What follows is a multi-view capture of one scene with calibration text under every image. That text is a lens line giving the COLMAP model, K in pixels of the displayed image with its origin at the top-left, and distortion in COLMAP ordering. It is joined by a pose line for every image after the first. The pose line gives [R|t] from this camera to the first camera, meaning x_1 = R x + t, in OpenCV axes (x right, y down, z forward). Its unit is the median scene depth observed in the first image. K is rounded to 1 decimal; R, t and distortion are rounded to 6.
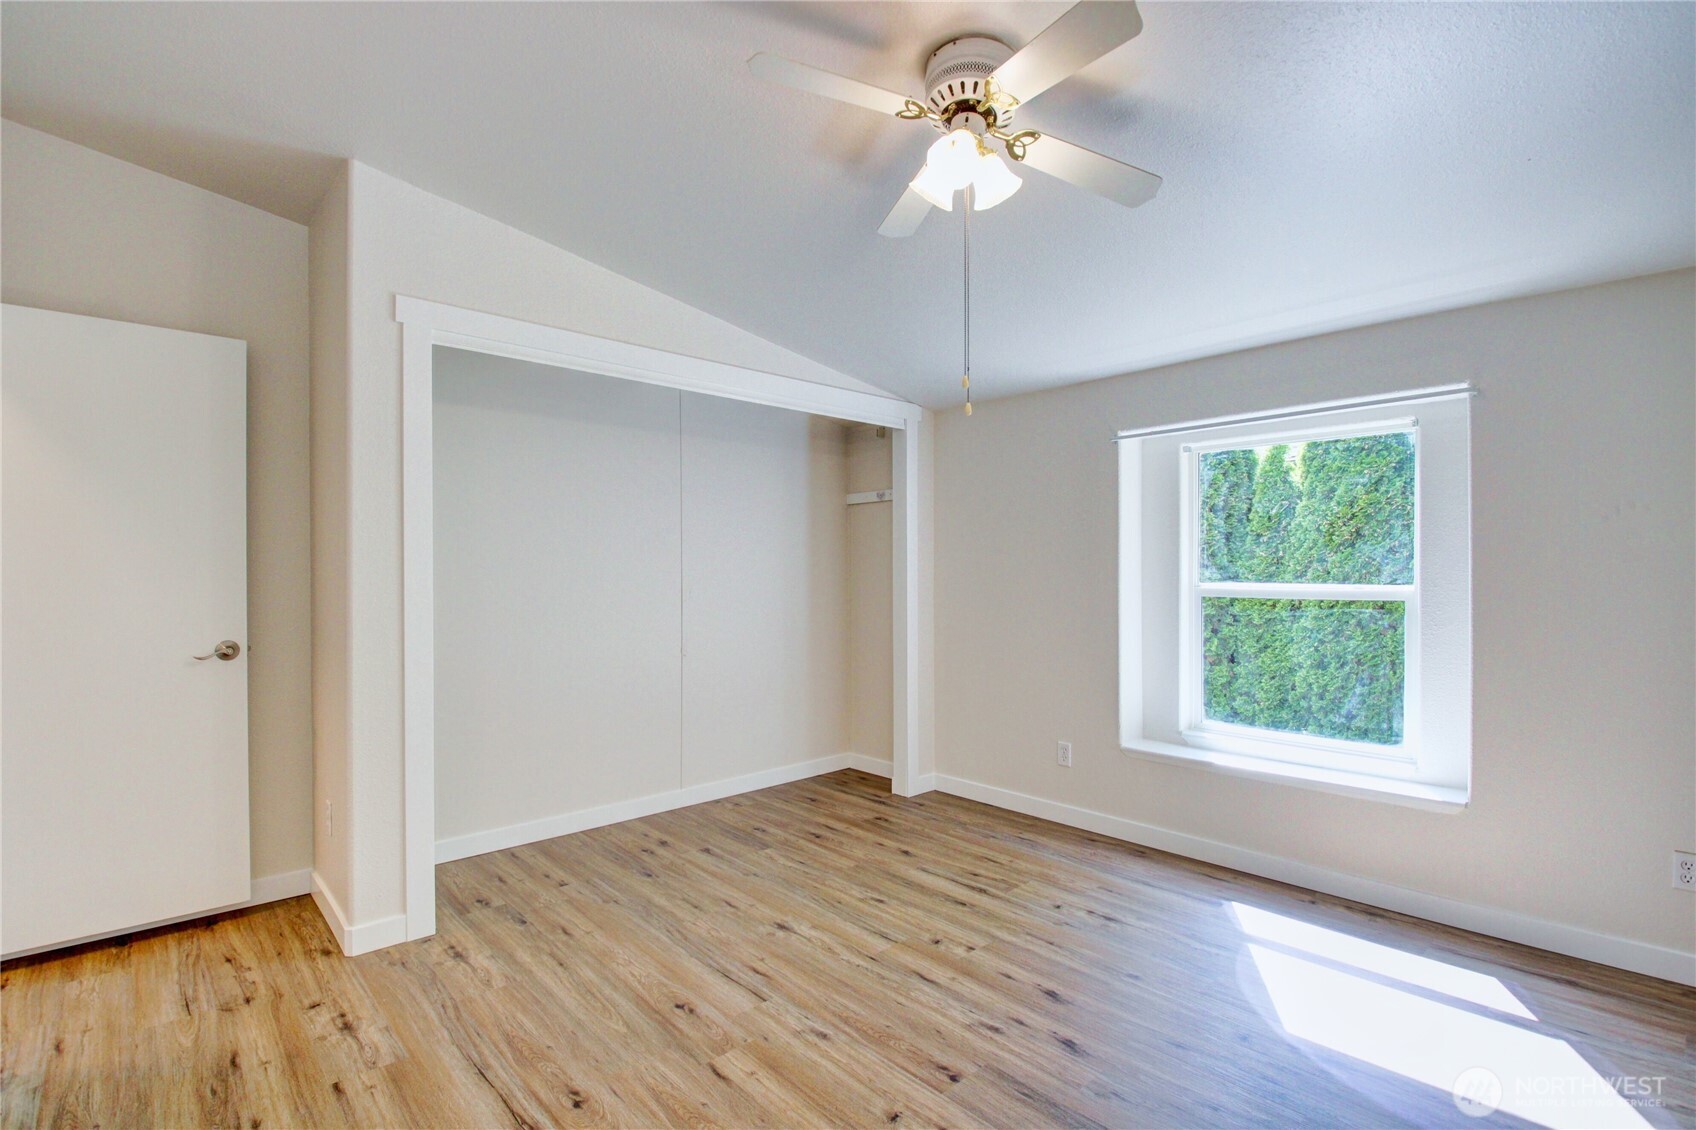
lens RADIAL K [[794.0, 0, 845.5], [0, 794.0, 570.0], [0, 0, 1]] dist [-0.006033, -0.009917]
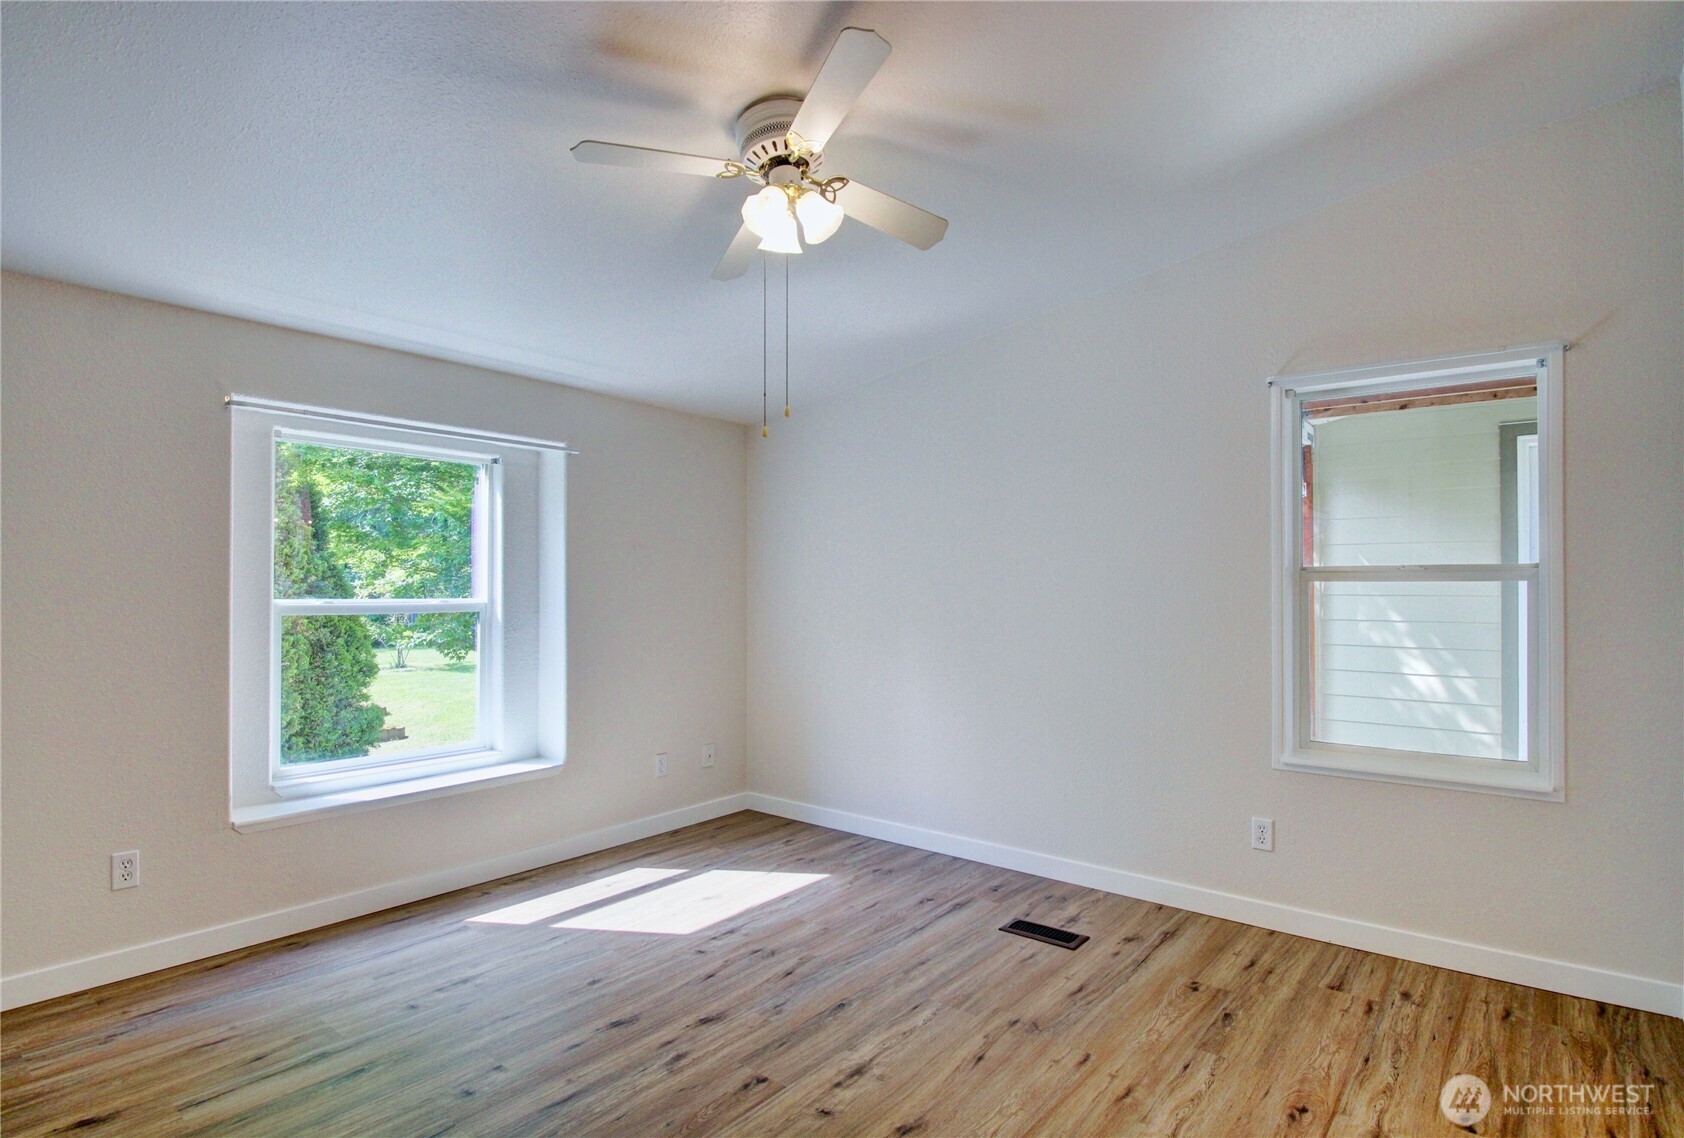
lens RADIAL K [[868.8, 0, 836.6], [0, 868.8, 582.8], [0, 0, 1]] dist [-0.030817, -0.000190]
pose [[-0.164212, 0.009223, 0.986382, -0.669772], [-0.003626, 0.999944, -0.009954, 0.007703], [-0.986418, -0.005212, -0.164169, 0.745335]]
